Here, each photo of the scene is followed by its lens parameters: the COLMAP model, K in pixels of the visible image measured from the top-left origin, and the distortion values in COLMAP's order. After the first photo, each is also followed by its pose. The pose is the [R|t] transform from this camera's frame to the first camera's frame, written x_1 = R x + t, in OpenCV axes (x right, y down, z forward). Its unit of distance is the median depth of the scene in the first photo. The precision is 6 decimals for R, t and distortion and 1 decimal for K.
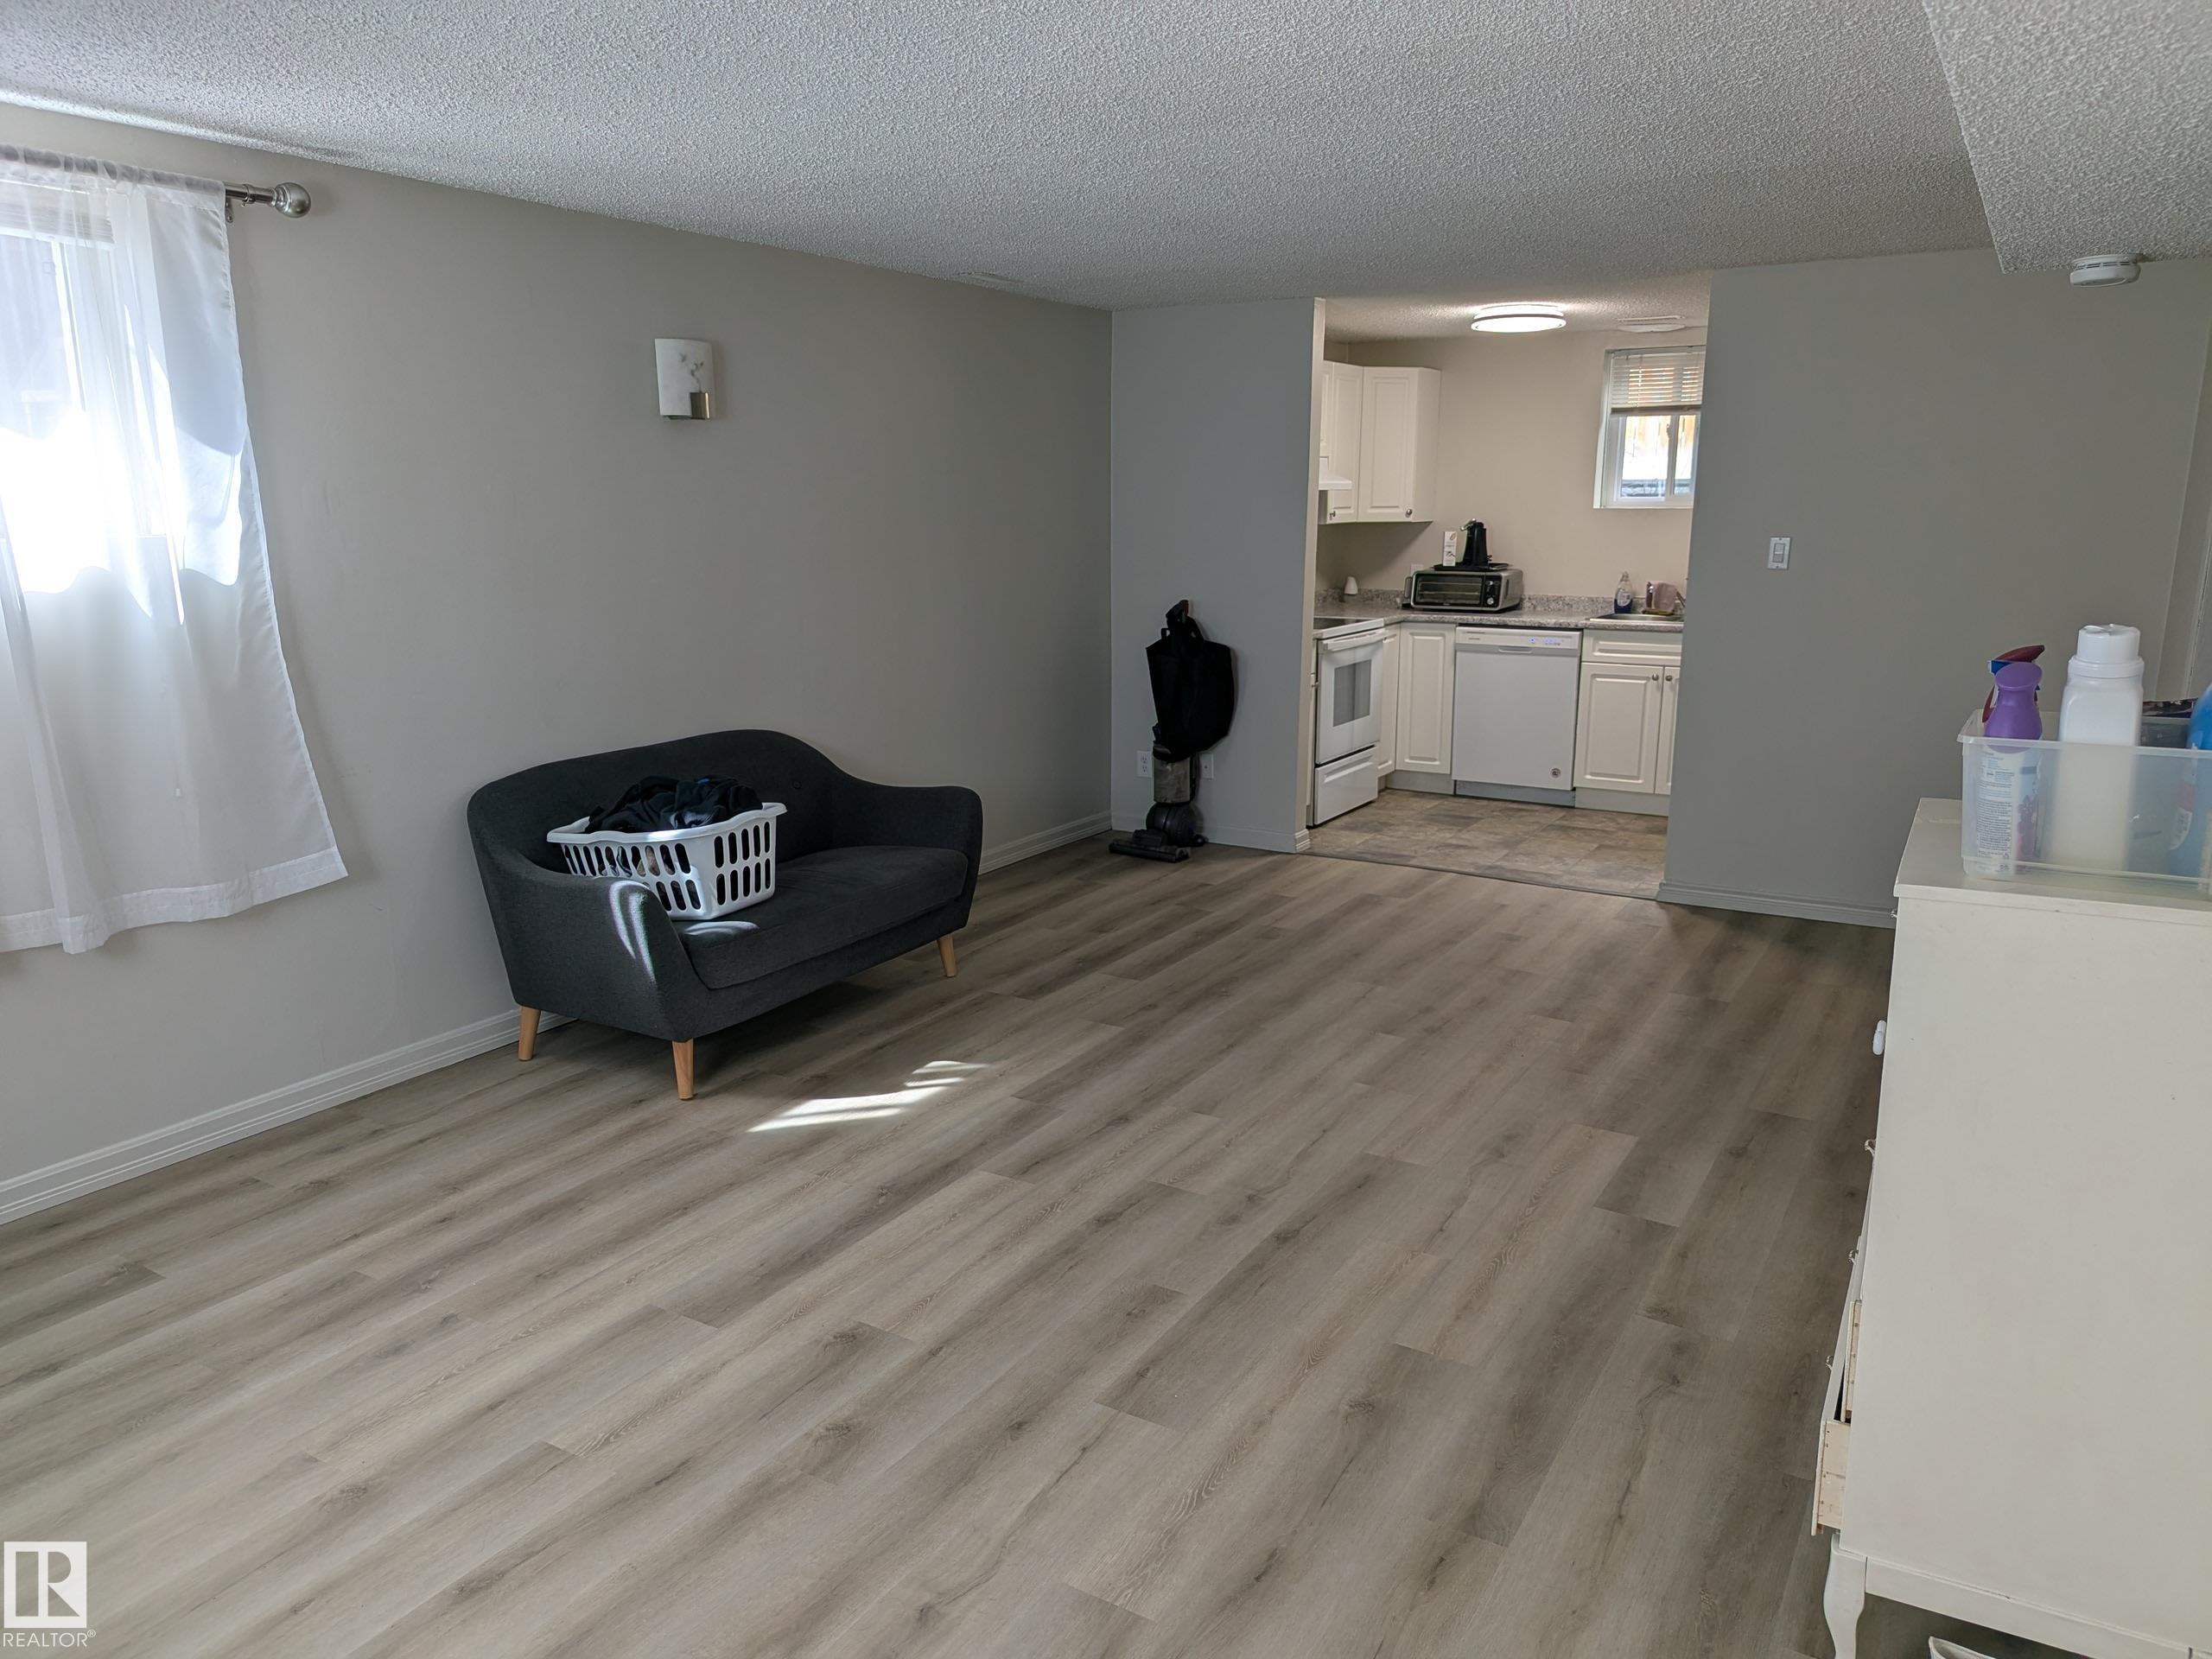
lens RADIAL K [[1561.2, 0, 1102.8], [0, 1561.2, 840.1], [0, 0, 1]] dist [0.043038, -0.040825]
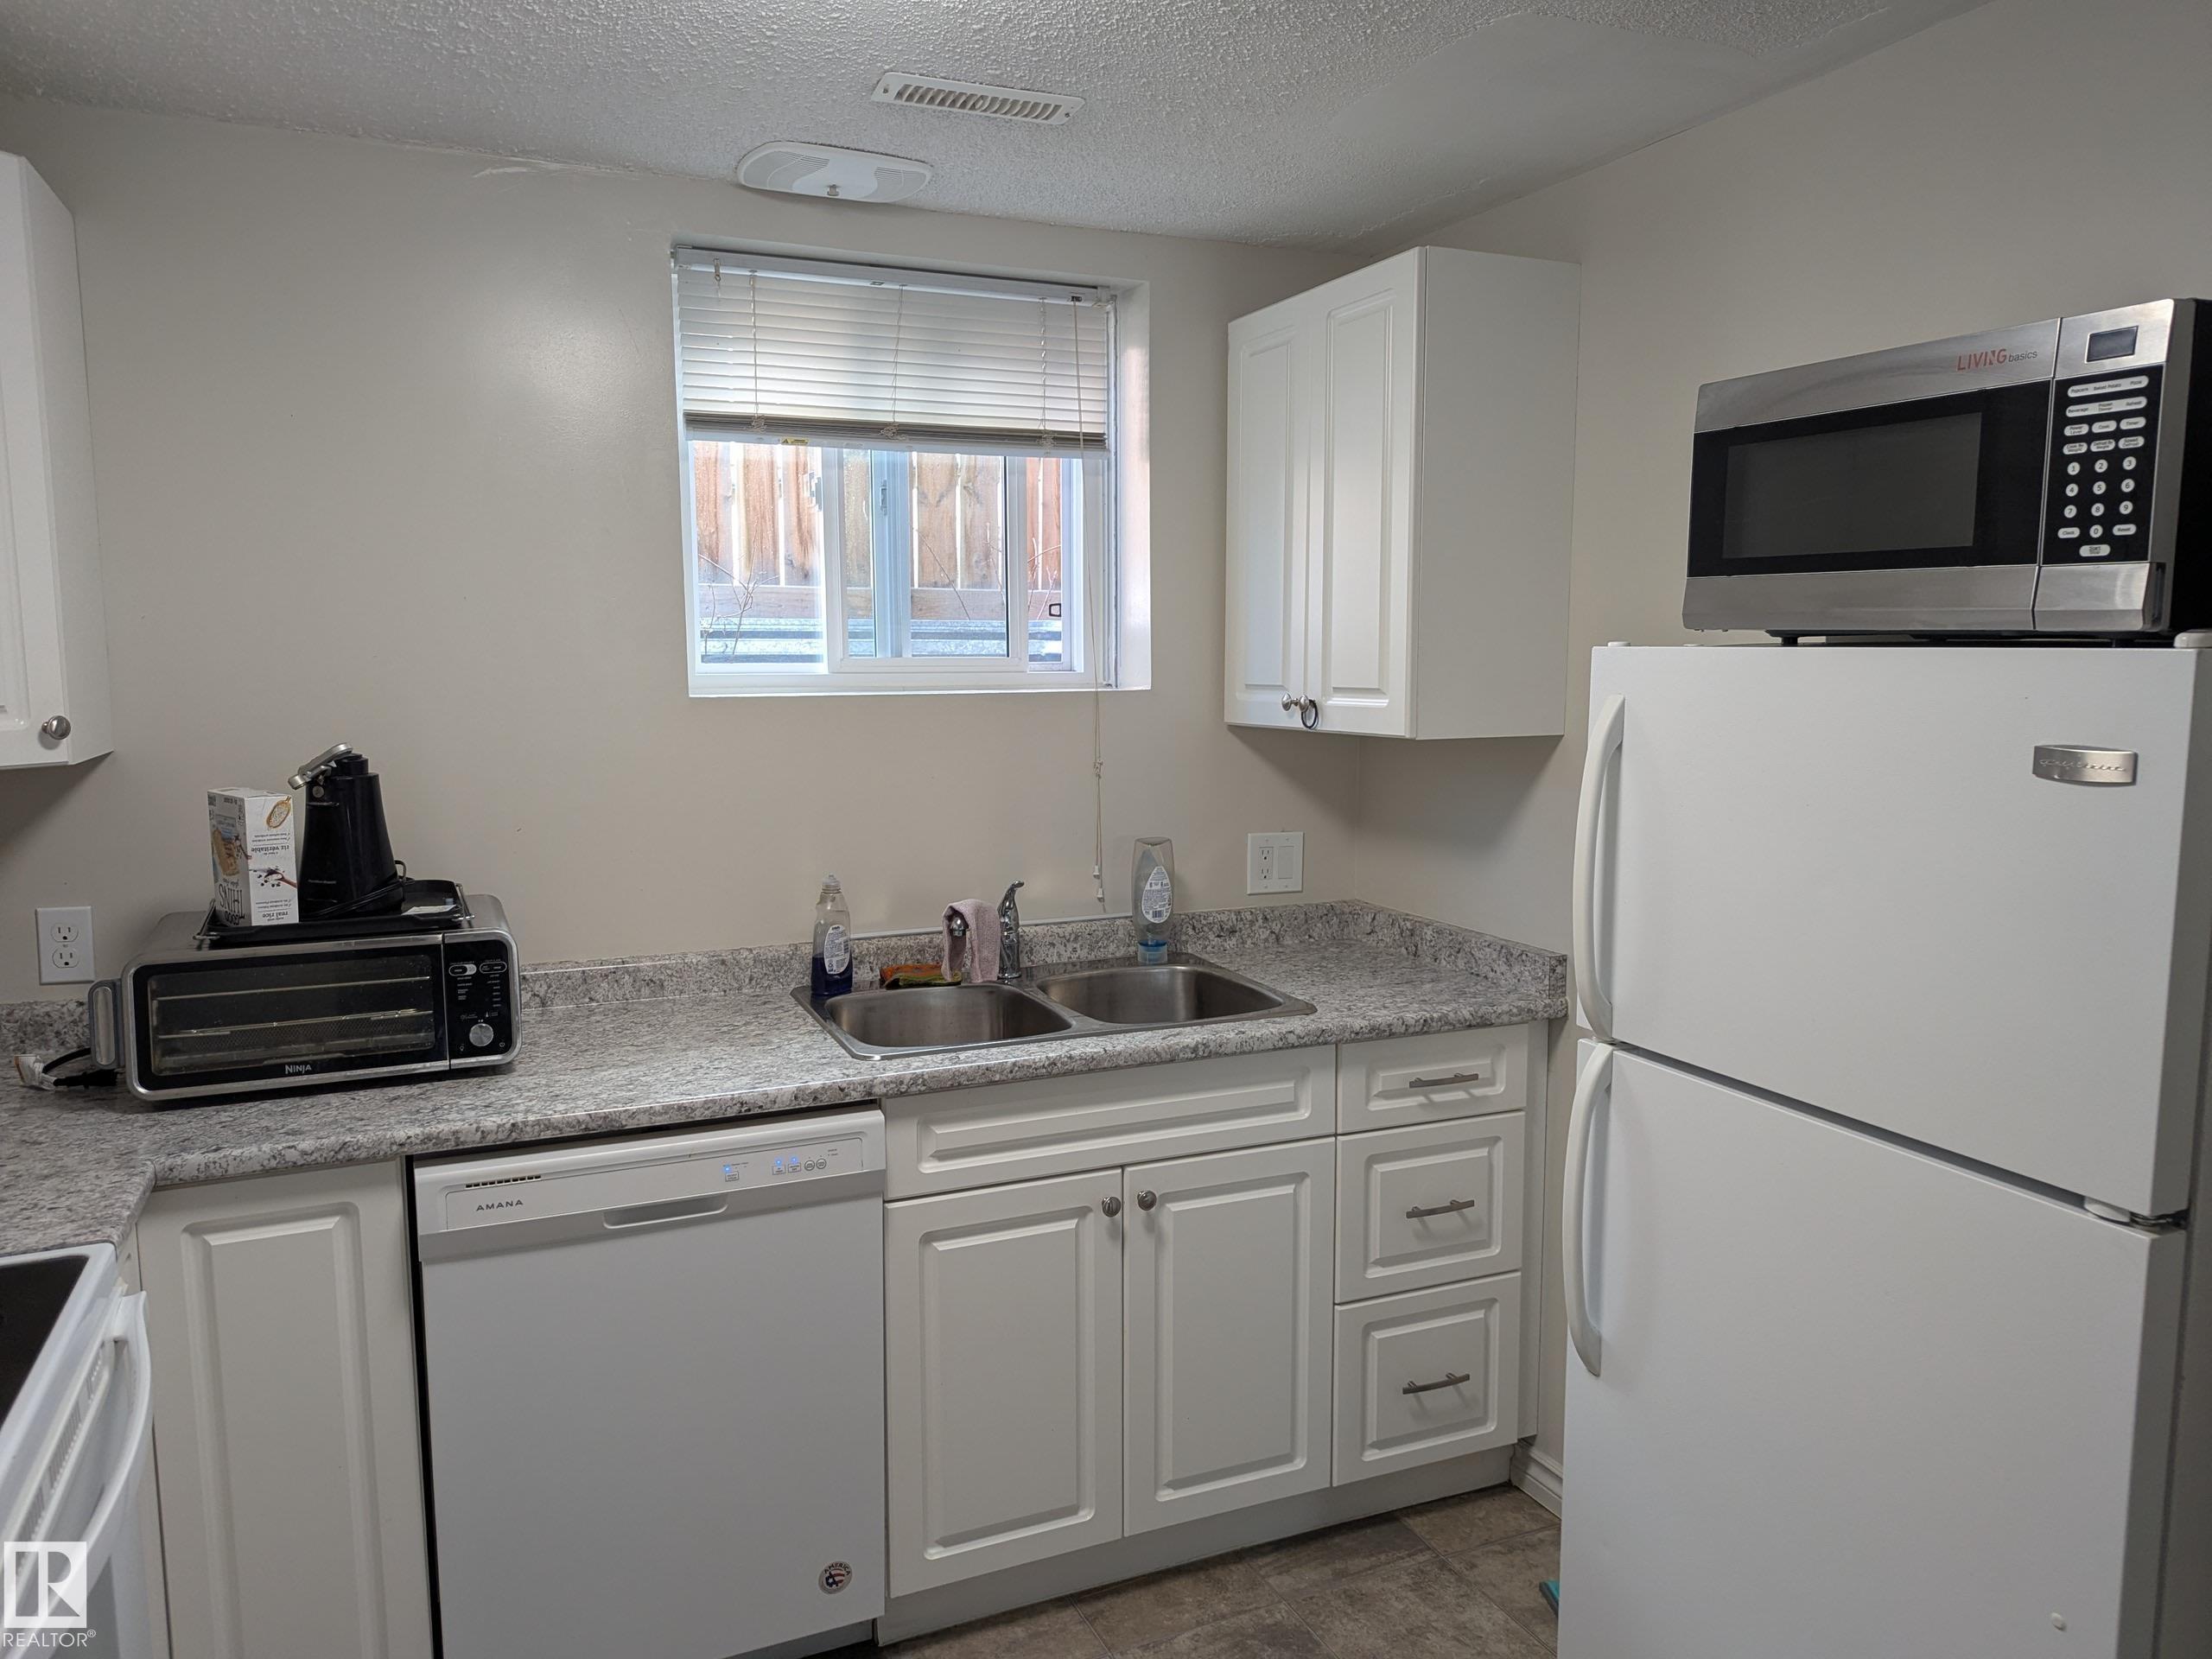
lens RADIAL K [[1561.2, 0, 1122.1], [0, 1561.2, 832.2], [0, 0, 1]] dist [0.043038, -0.040825]
pose [[0.572587, -0.098302, 0.813929, 0.139191], [0.181098, 0.983427, -0.008626, -0.256753], [-0.799592, 0.152340, 0.580900, 1.155729]]
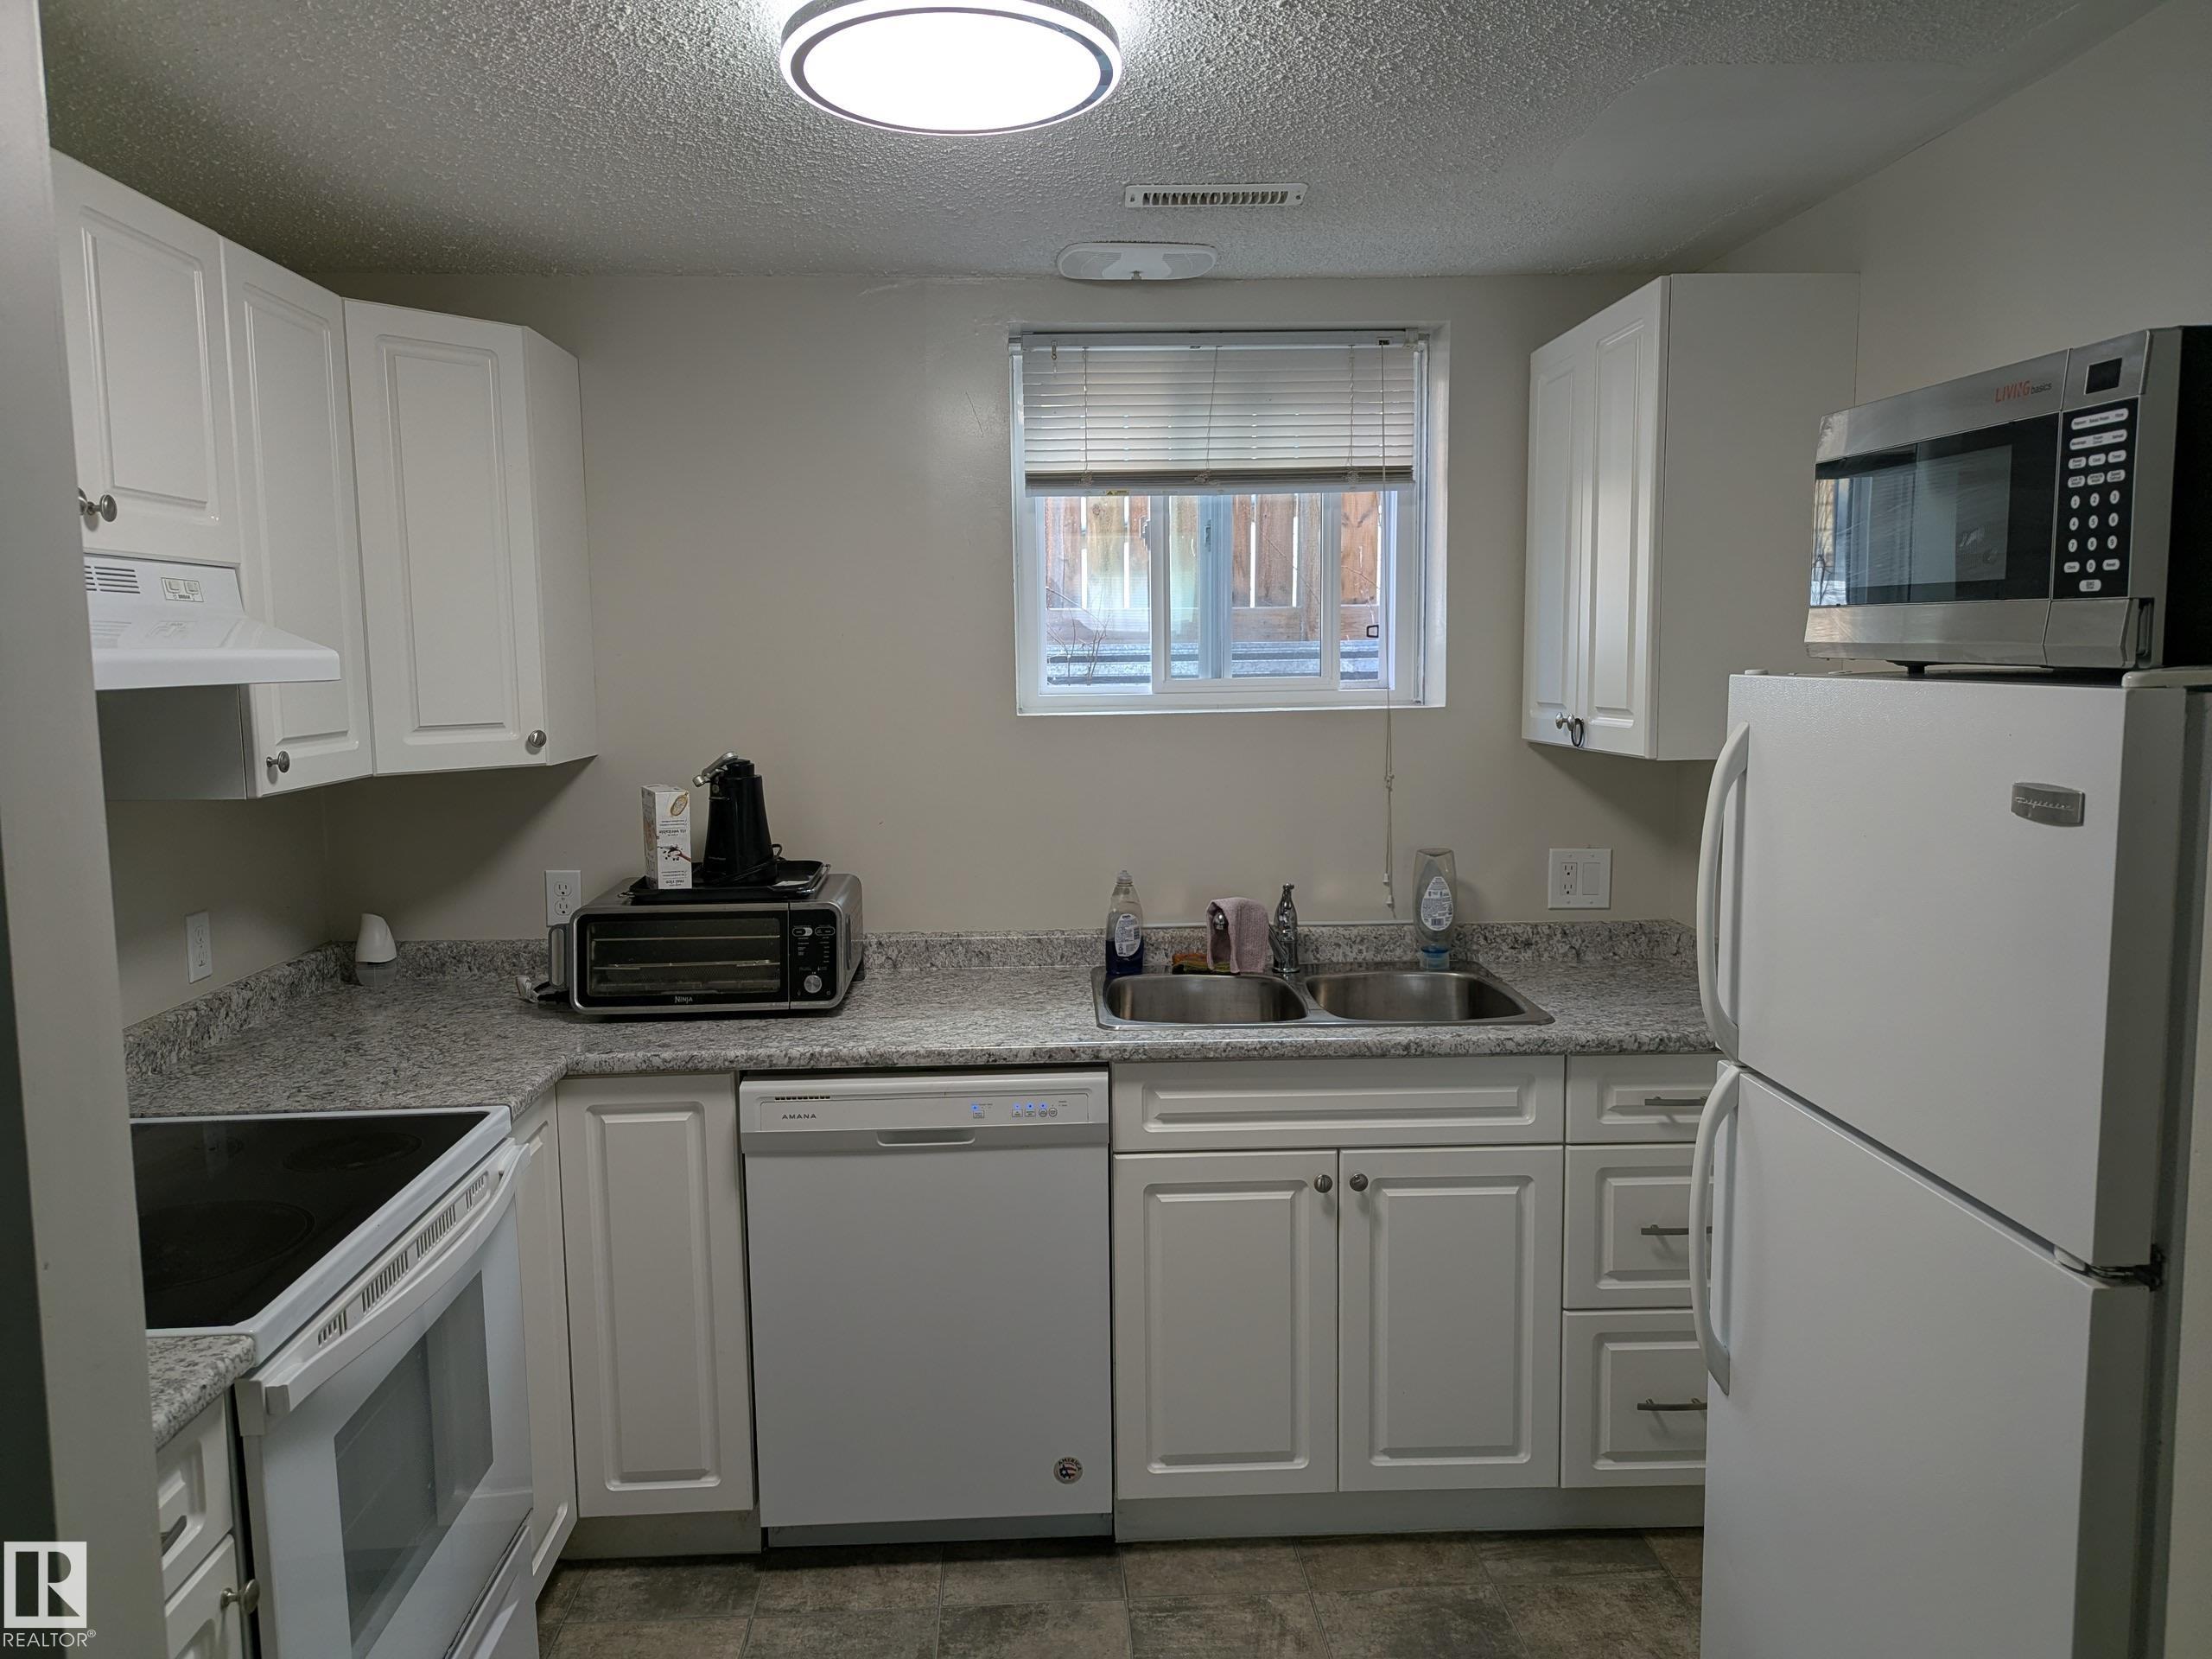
lens RADIAL K [[1561.2, 0, 1090.7], [0, 1561.2, 827.6], [0, 0, 1]] dist [0.043038, -0.040825]
pose [[0.834340, -0.070893, 0.546673, 0.172386], [0.132309, 0.988461, -0.073747, -0.238445], [-0.535137, 0.133859, 0.834092, 1.044099]]
